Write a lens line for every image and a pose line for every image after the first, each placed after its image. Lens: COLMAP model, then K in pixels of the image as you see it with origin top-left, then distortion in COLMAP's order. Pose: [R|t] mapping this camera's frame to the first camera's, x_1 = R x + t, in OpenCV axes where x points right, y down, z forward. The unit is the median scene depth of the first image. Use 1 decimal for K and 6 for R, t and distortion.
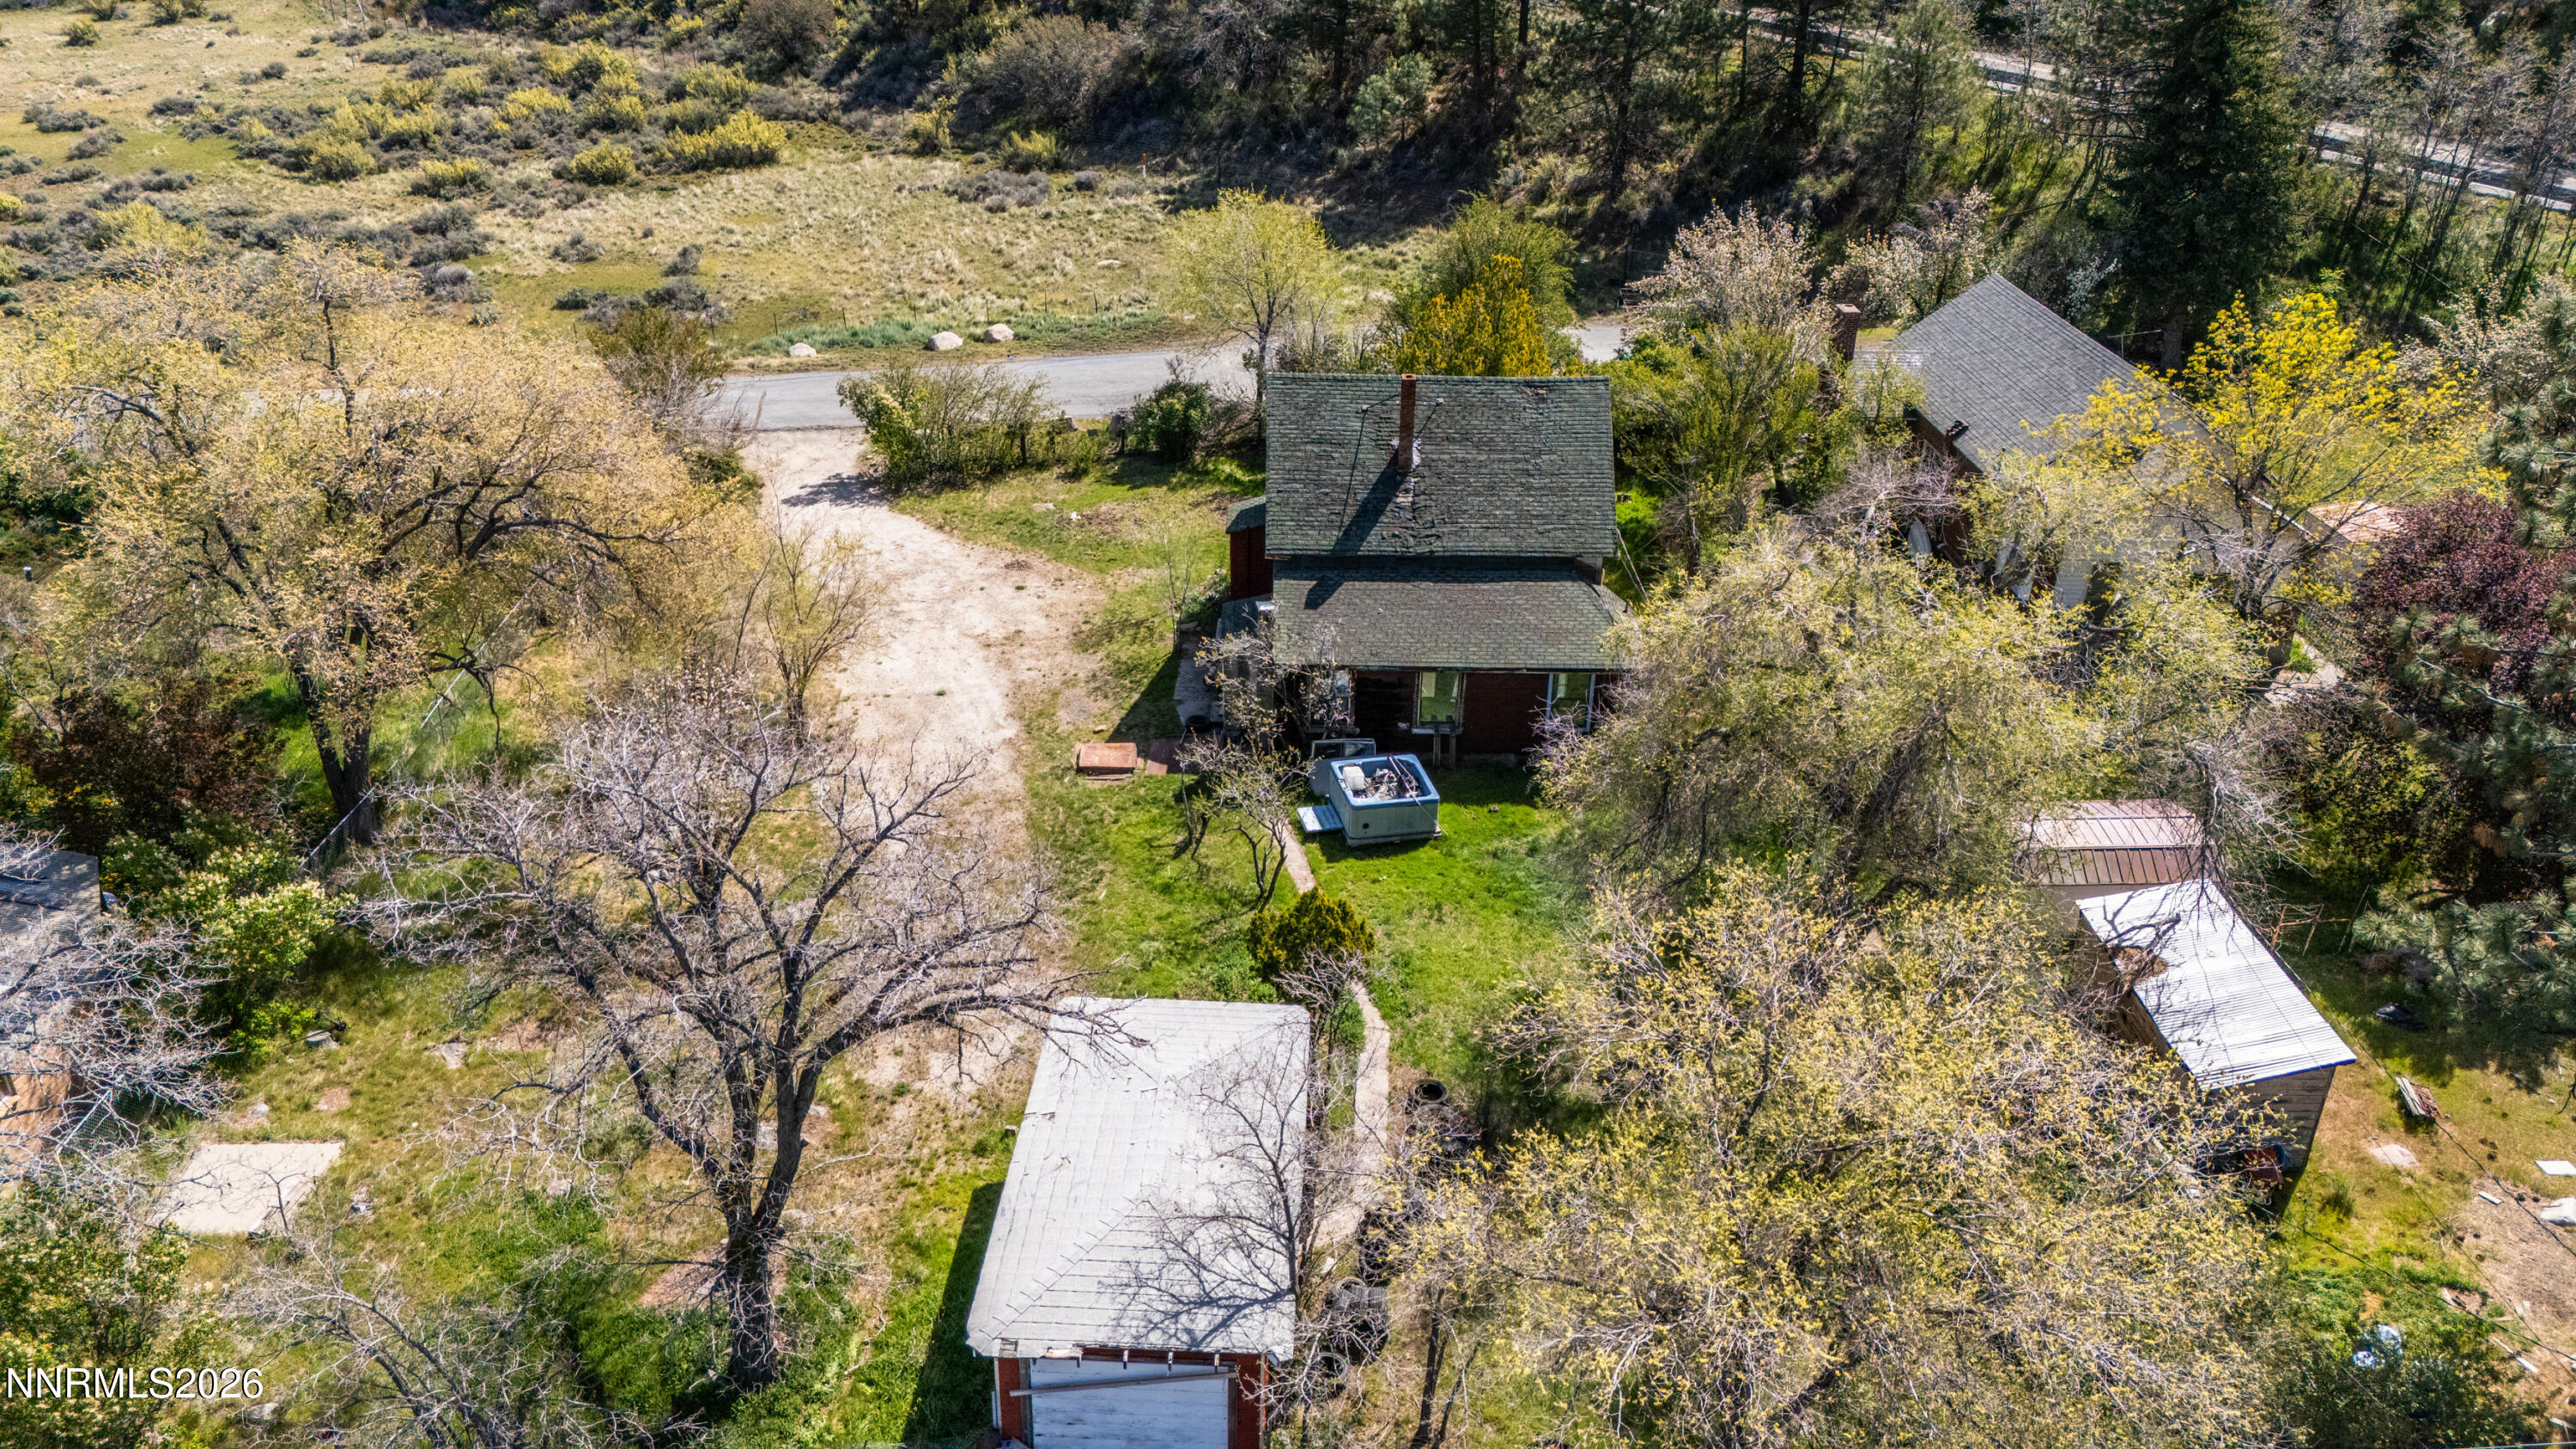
lens RADIAL K [[1883.8, 0, 1281.6], [0, 1883.8, 718.7], [0, 0, 1]] dist [0.088822, -0.086045]
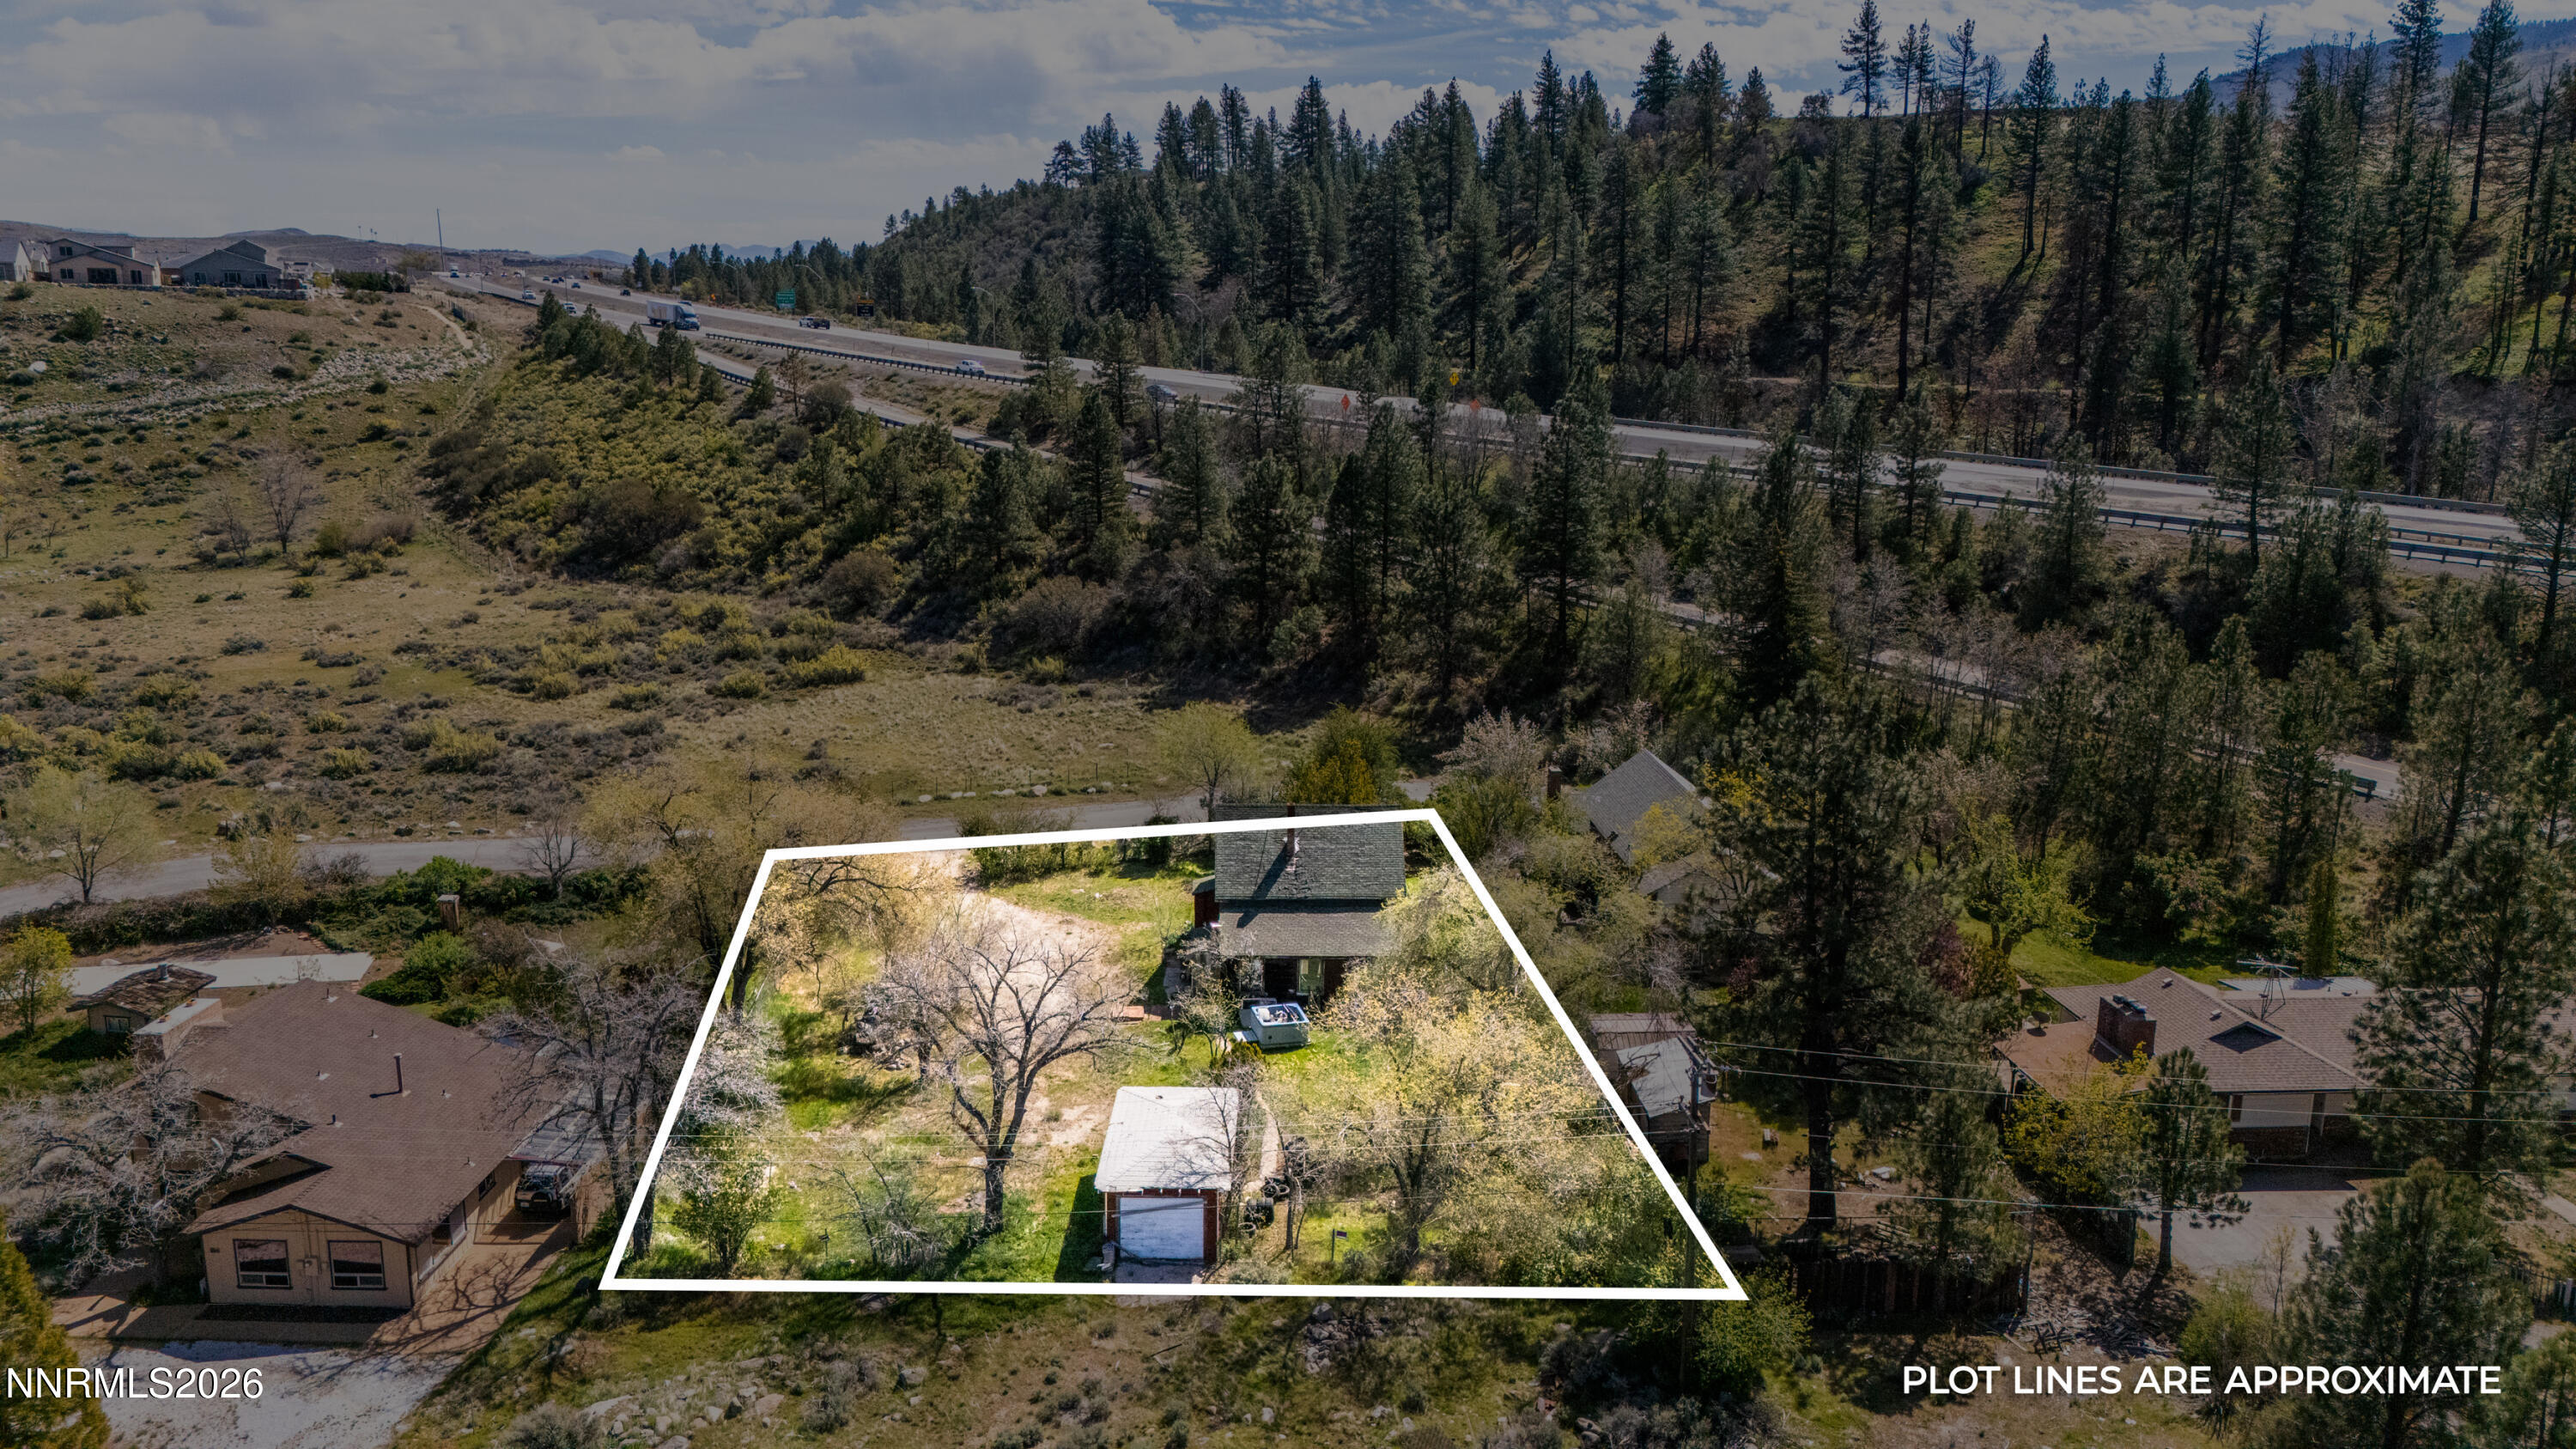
lens RADIAL K [[1883.8, 0, 1282.5], [0, 1883.8, 714.7], [0, 0, 1]] dist [0.088822, -0.086045]
pose [[0.999449, -0.010733, 0.031411, 0.000686], [0.018144, 0.969044, -0.246221, 0.100775], [-0.027796, 0.246655, 0.968705, -0.433364]]
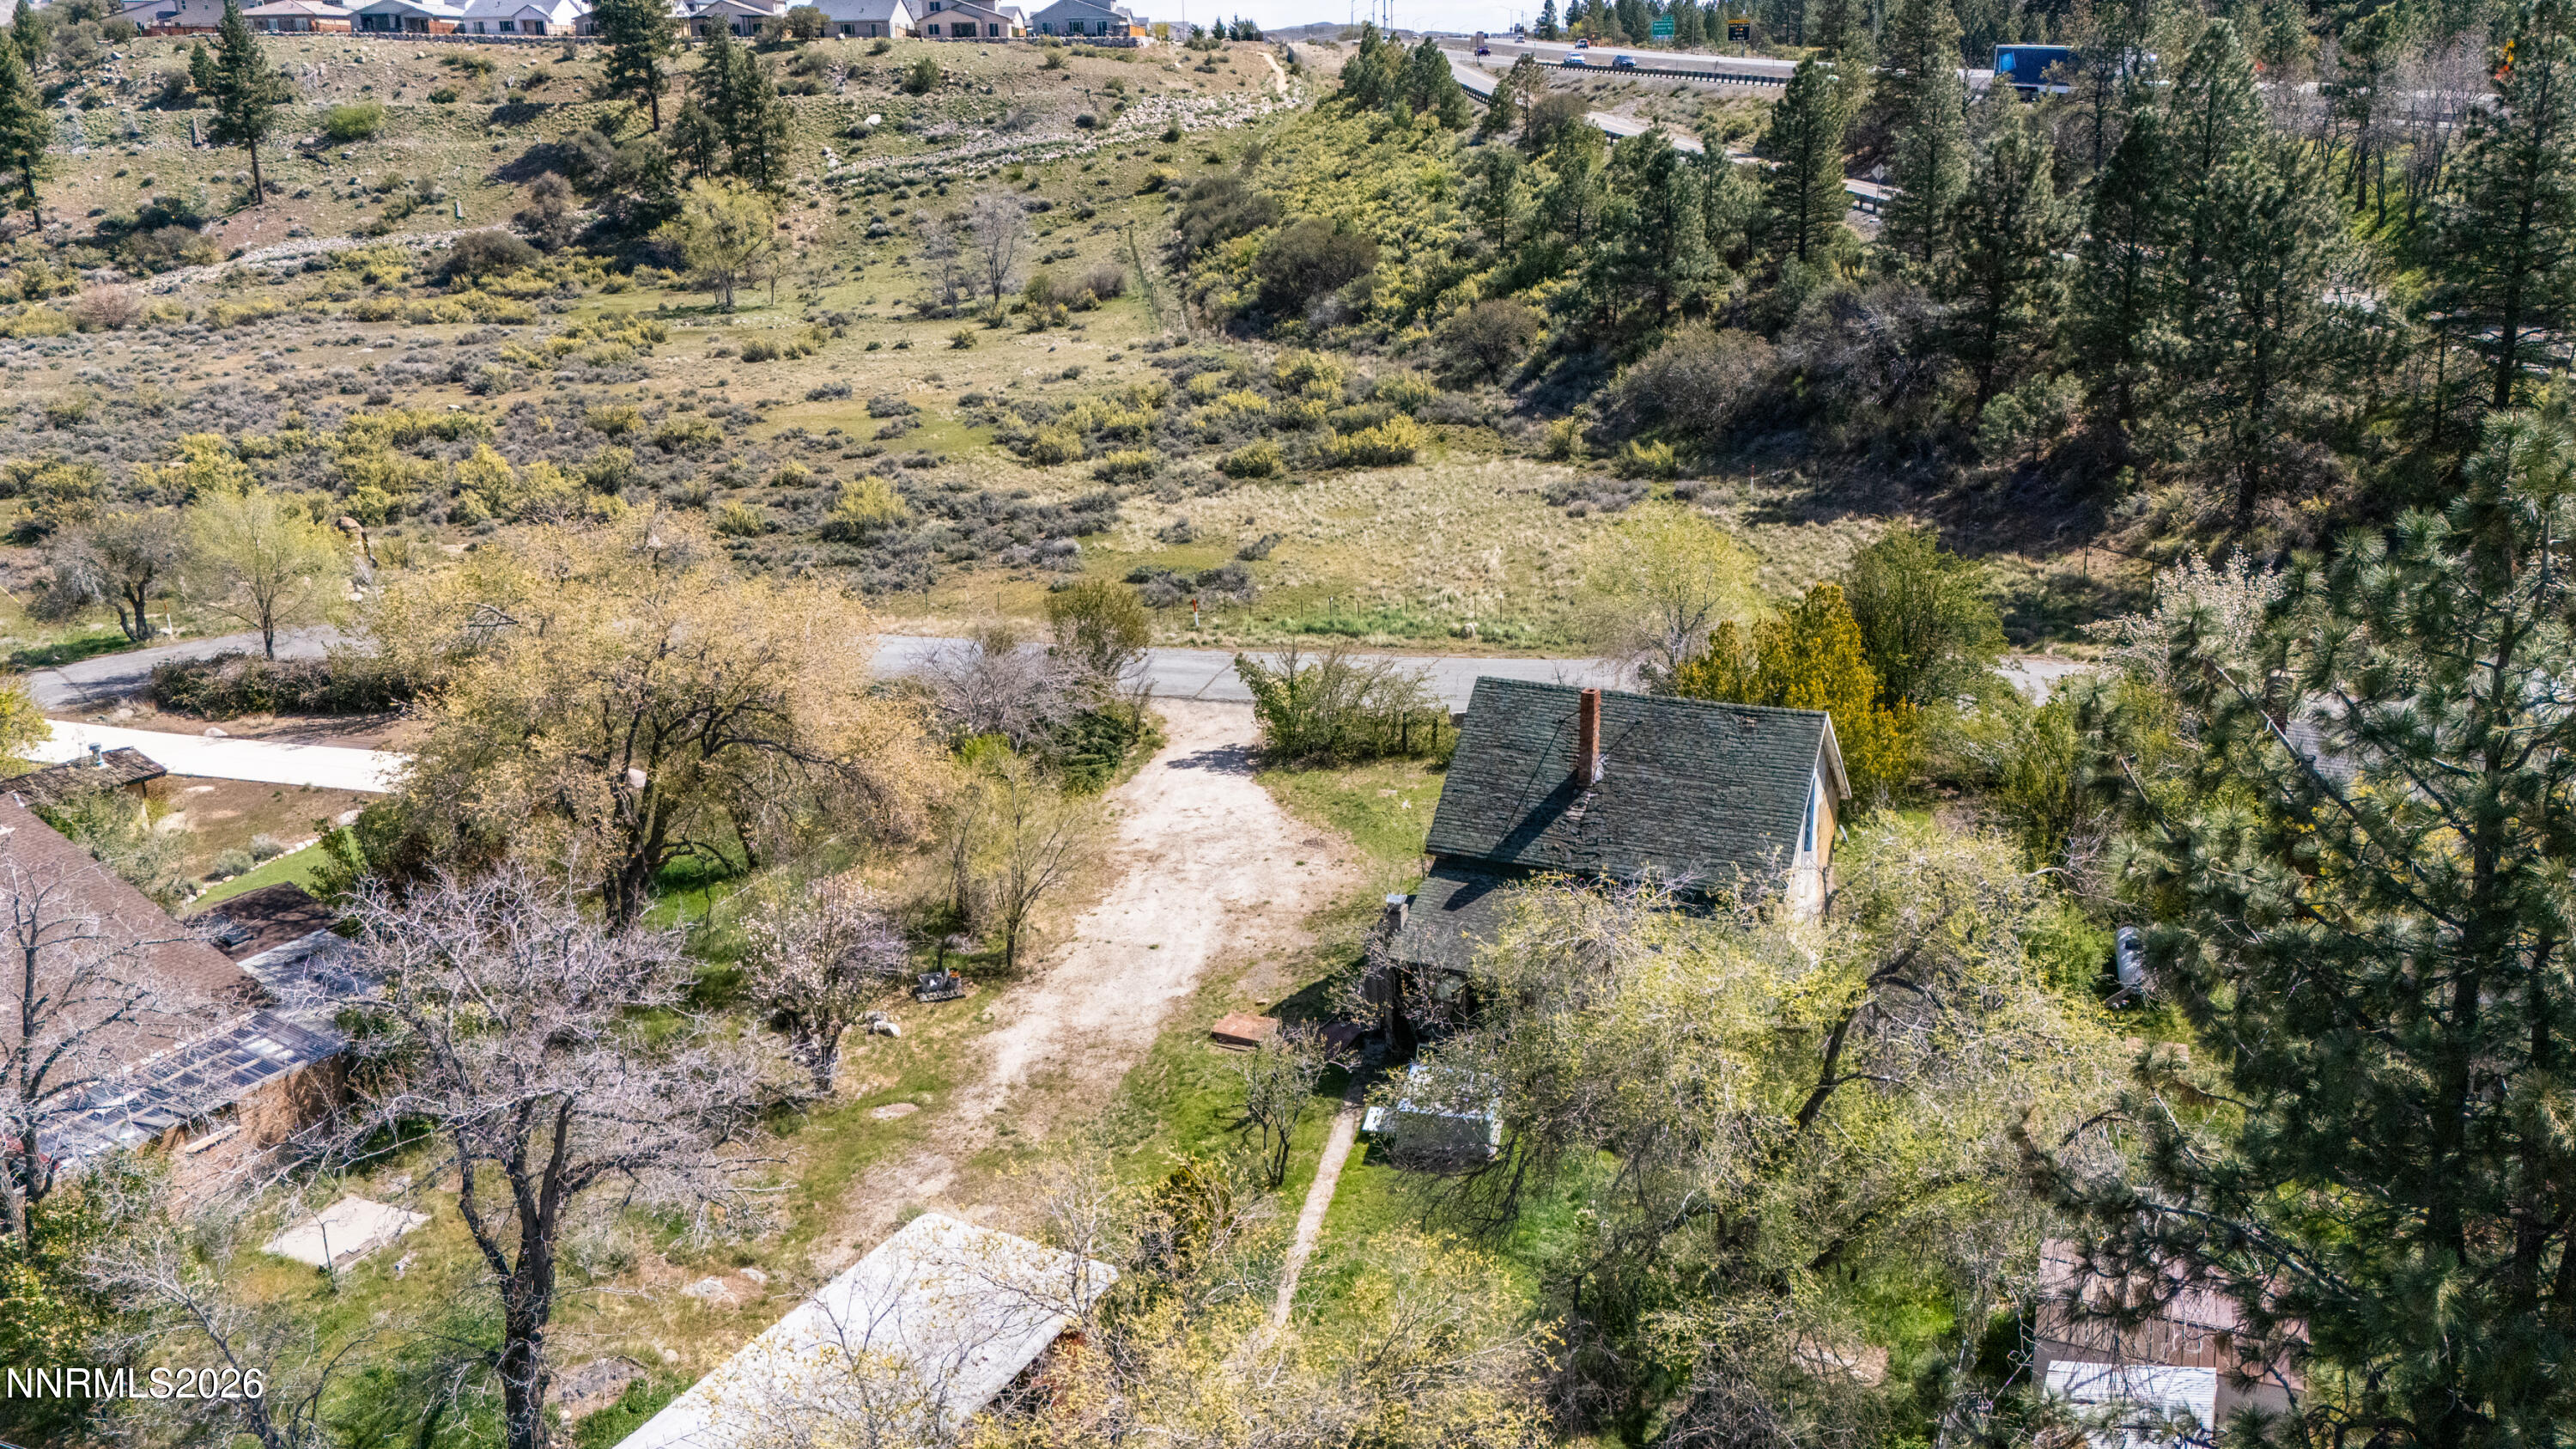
lens RADIAL K [[2033.5, 0, 1281.7], [0, 2033.5, 727.0], [0, 0, 1]] dist [0.070160, -0.036875]
pose [[0.897202, 0.097186, -0.430793, 0.200635], [-0.163510, 0.979263, -0.119619, -0.005309], [0.410235, 0.177761, 0.894488, -0.002616]]
